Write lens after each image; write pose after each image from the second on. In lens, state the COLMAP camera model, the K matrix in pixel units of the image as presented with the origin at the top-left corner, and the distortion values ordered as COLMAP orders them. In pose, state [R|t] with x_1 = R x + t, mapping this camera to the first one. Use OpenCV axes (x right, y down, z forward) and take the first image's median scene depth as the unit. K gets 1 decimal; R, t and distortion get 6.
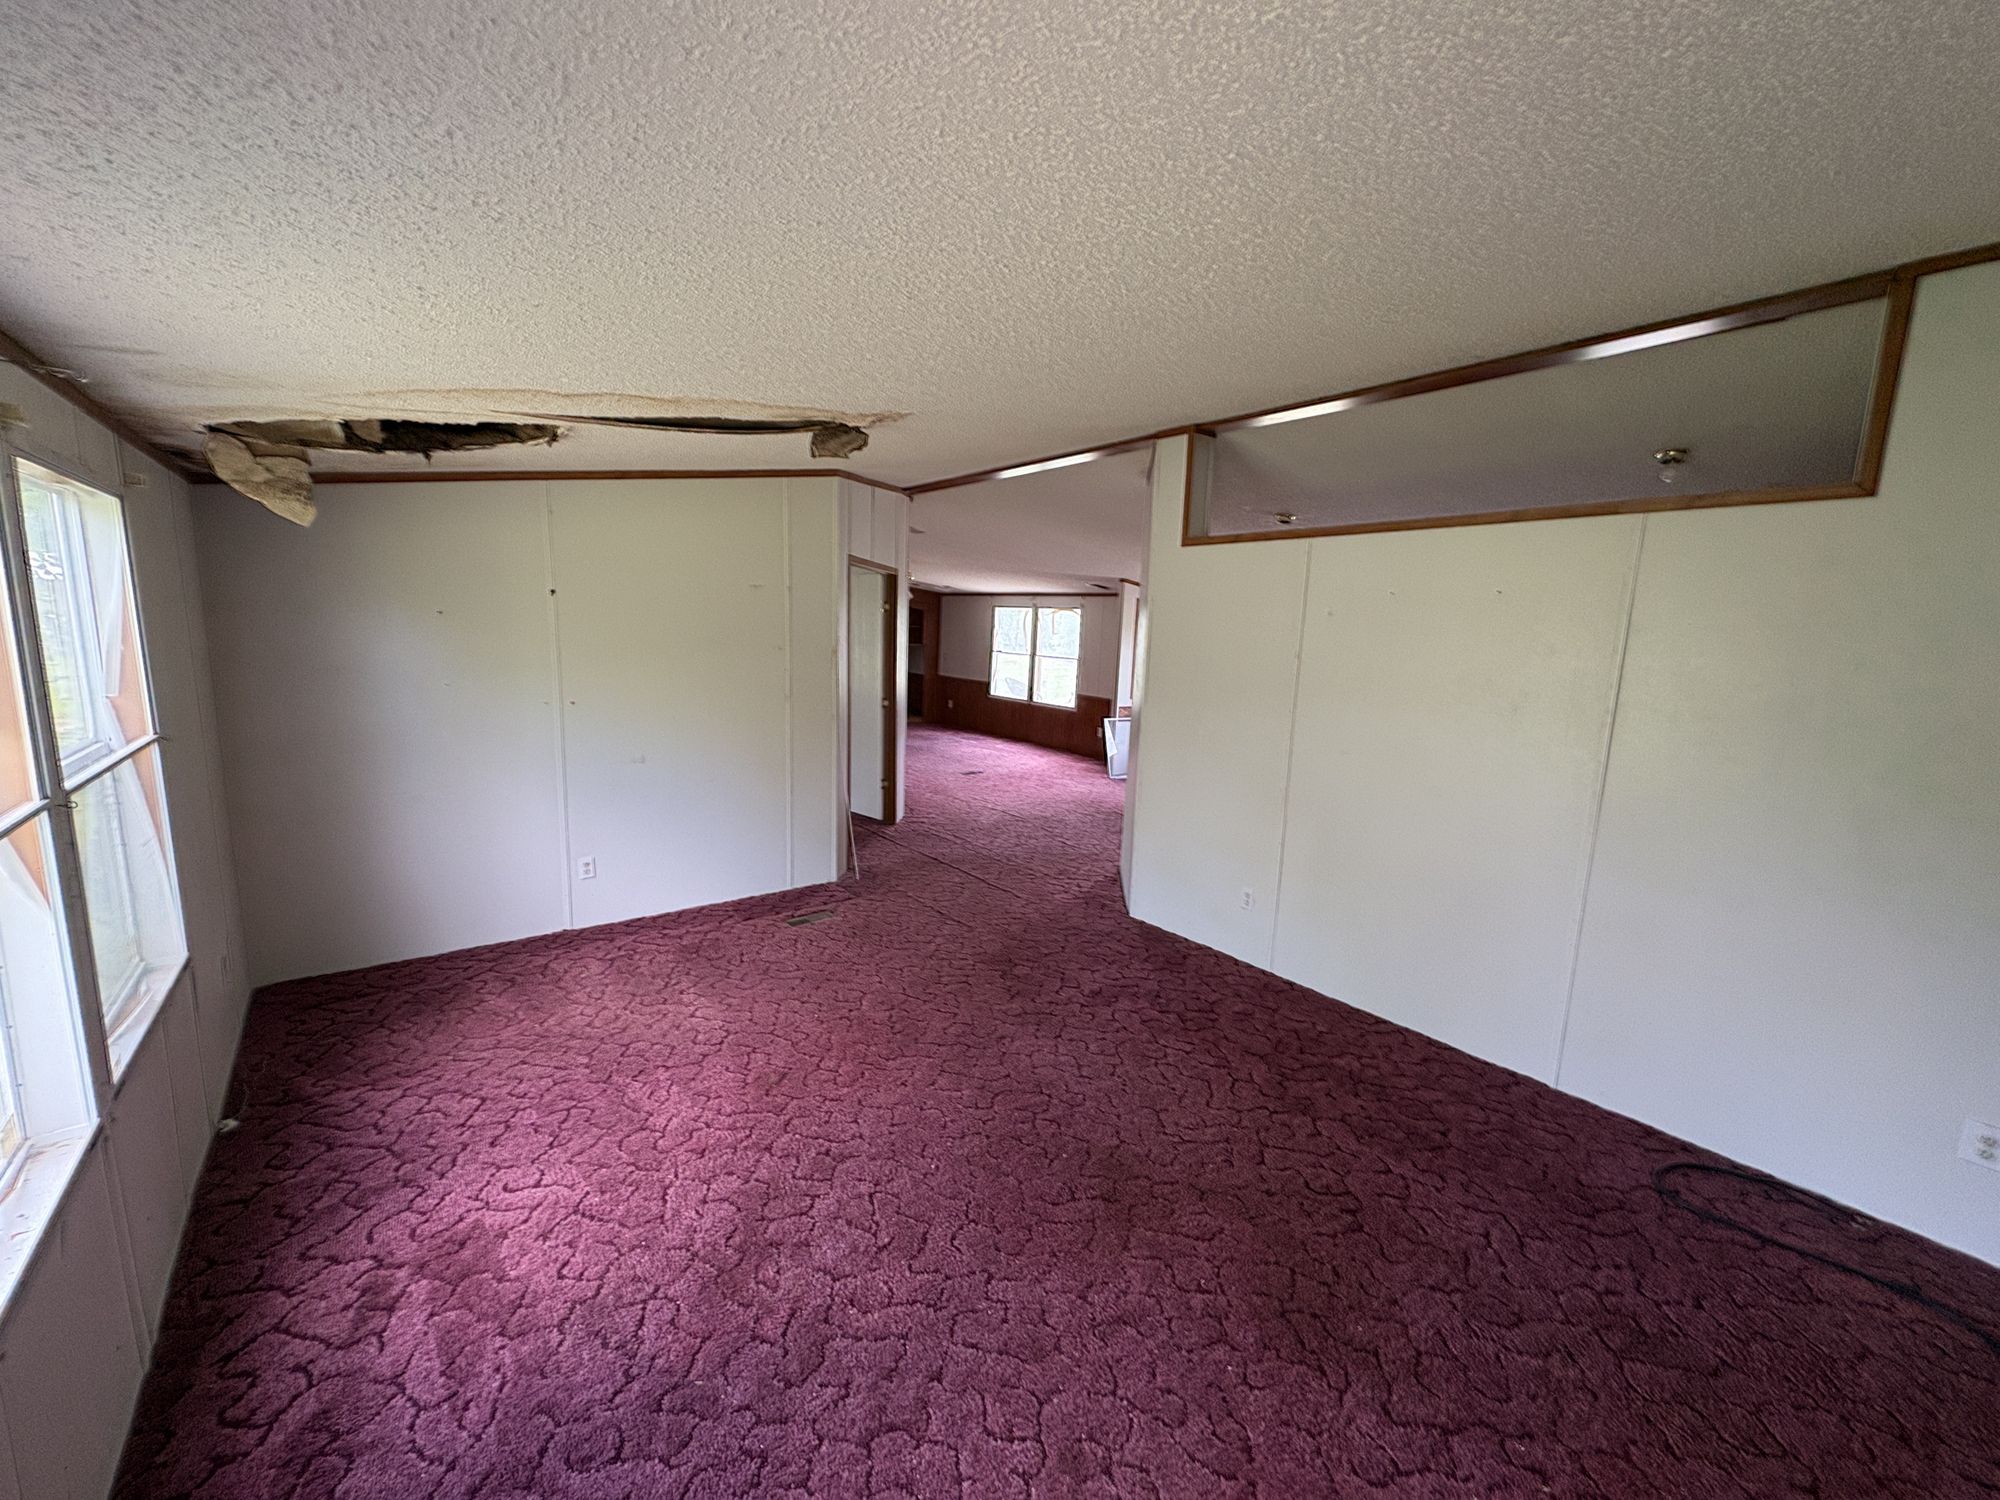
lens RADIAL K [[792.7, 0, 1003.0], [0, 792.7, 752.3], [0, 0, 1]] dist [-0.000375, -0.000110]
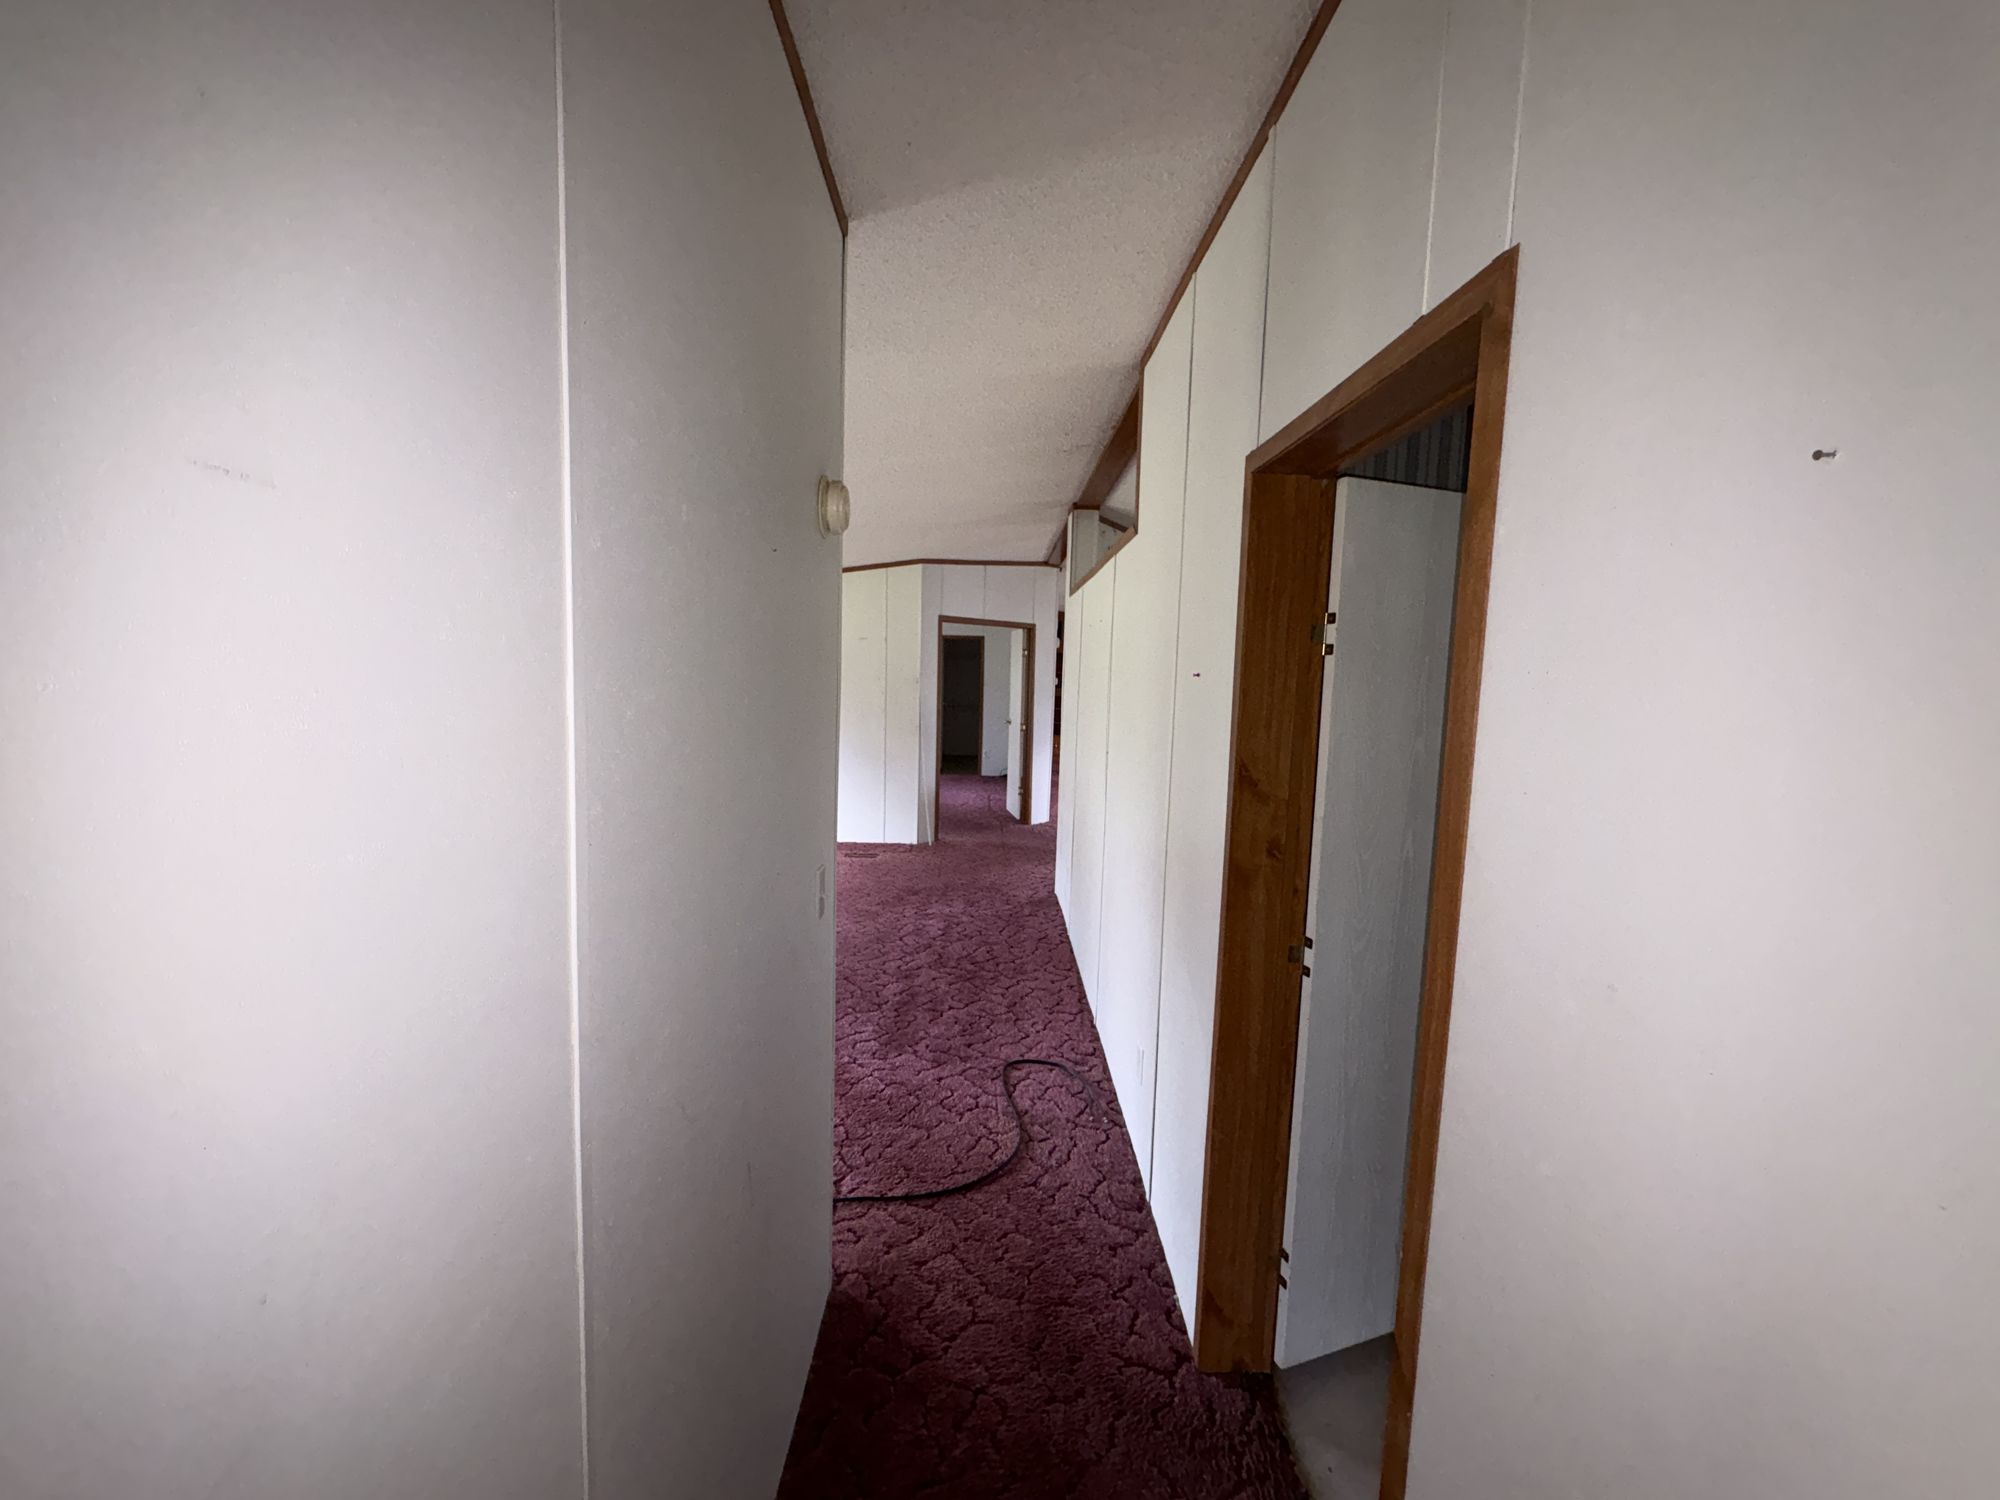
lens RADIAL K [[792.7, 0, 1005.5], [0, 792.7, 746.2], [0, 0, 1]] dist [-0.000375, -0.000110]
pose [[0.796727, 0.047762, -0.602449, 1.005007], [-0.097986, 0.993891, -0.050789, 0.060880], [0.596343, 0.099497, 0.796540, -0.063279]]
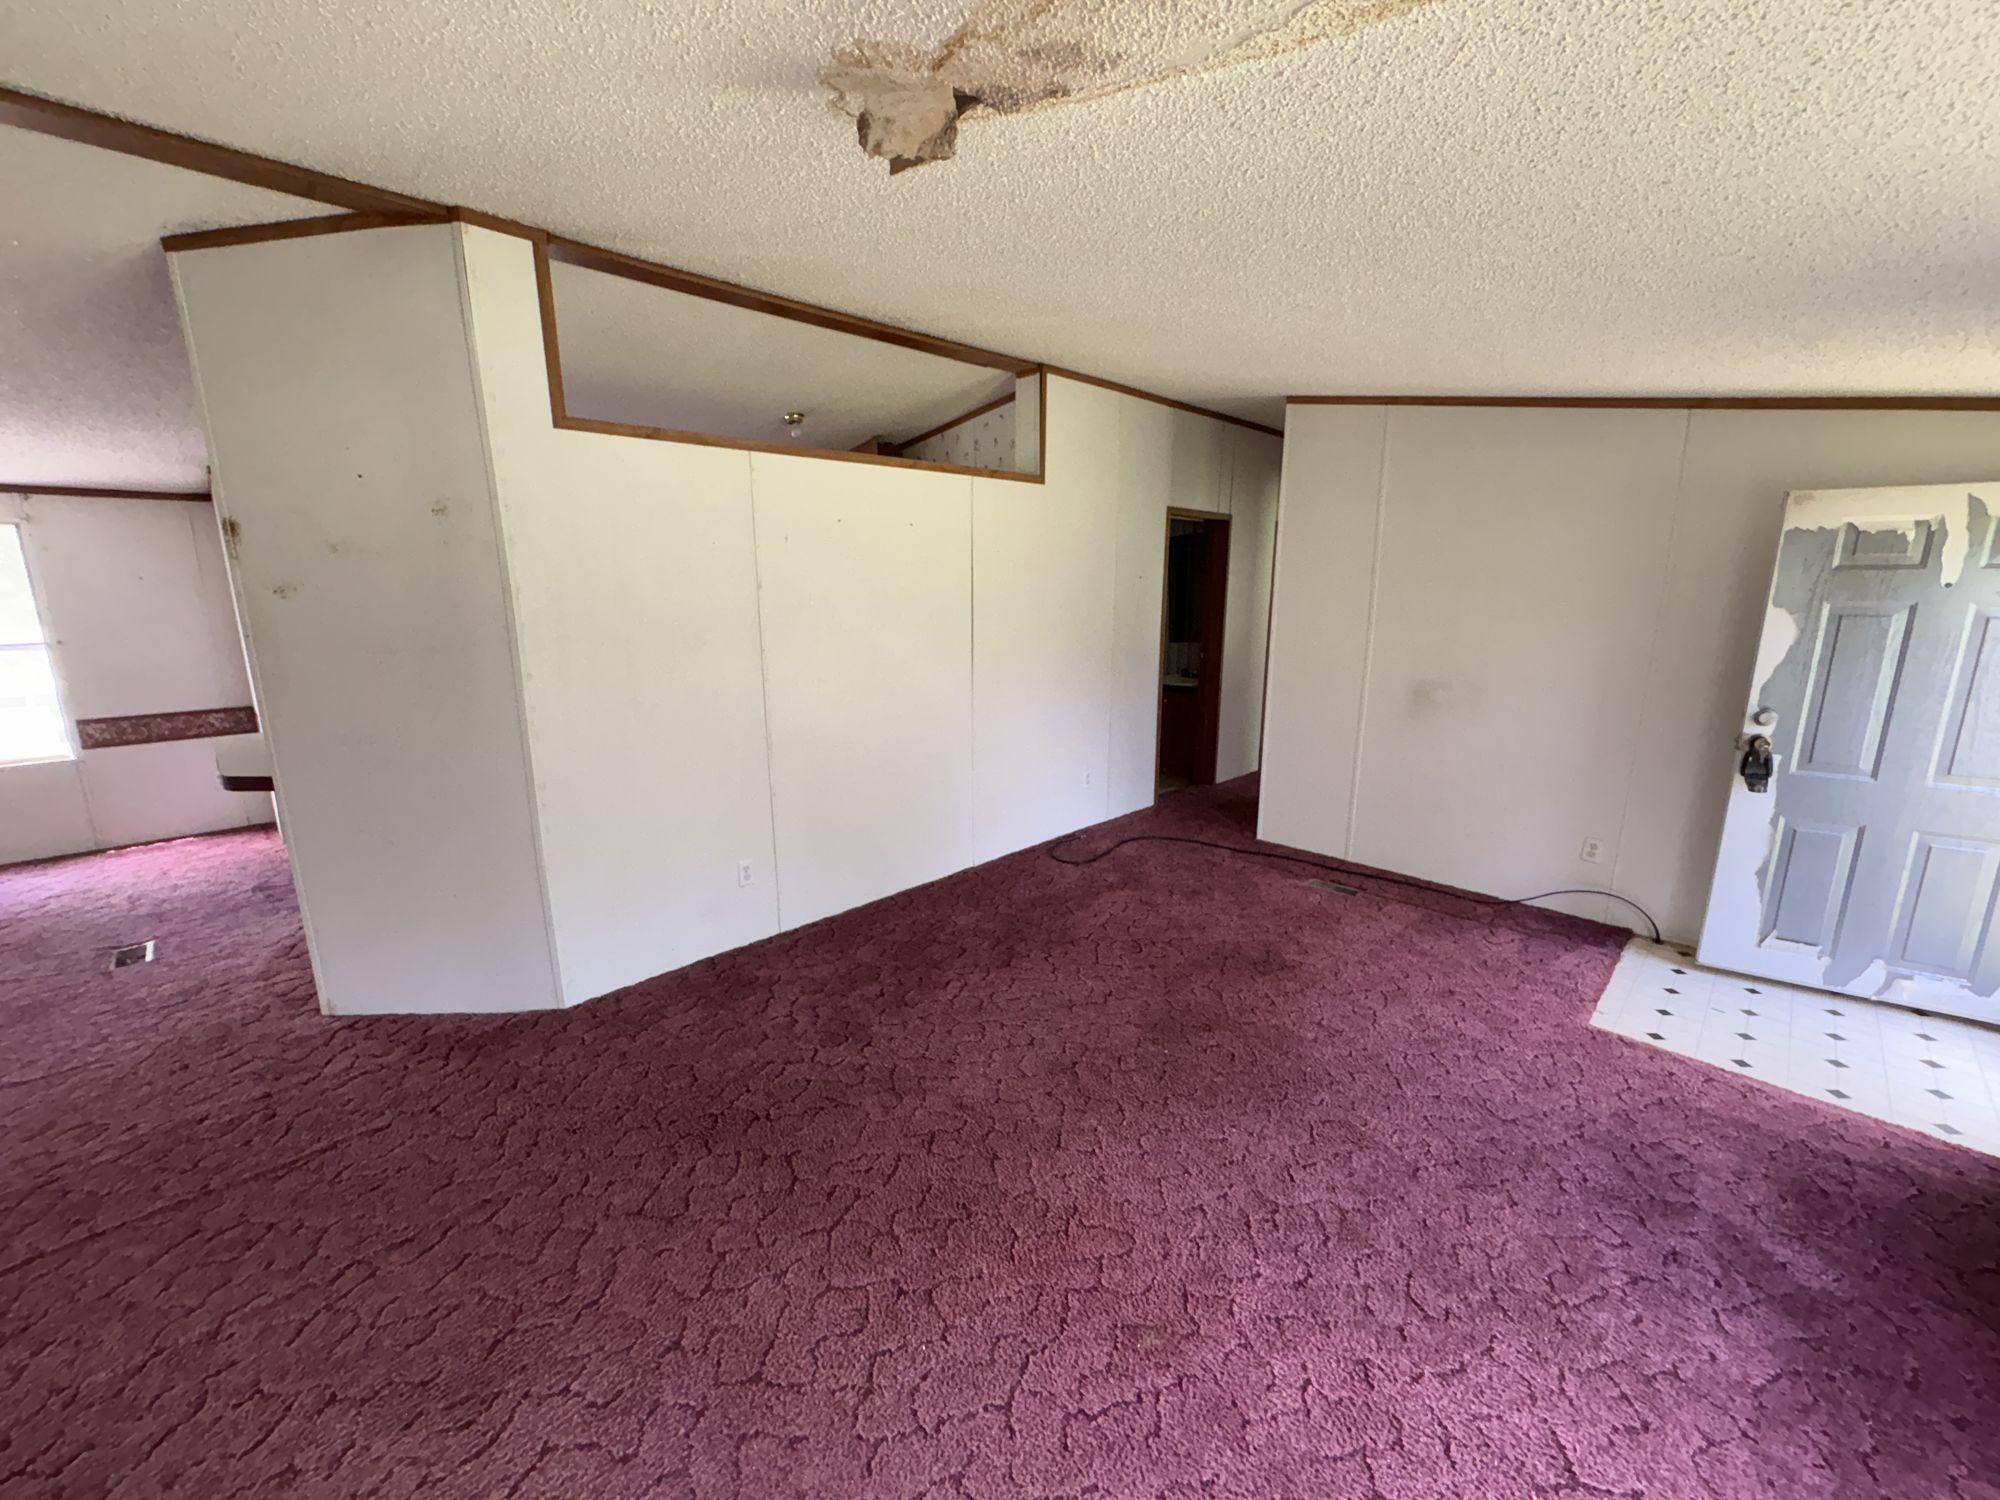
lens RADIAL K [[792.7, 0, 1005.5], [0, 792.7, 748.4], [0, 0, 1]] dist [-0.000375, -0.000110]
pose [[-0.112036, -0.245835, 0.962815, -0.550785], [0.152995, 0.953095, 0.261156, -0.134211], [-0.981856, 0.176565, -0.069169, 0.798133]]
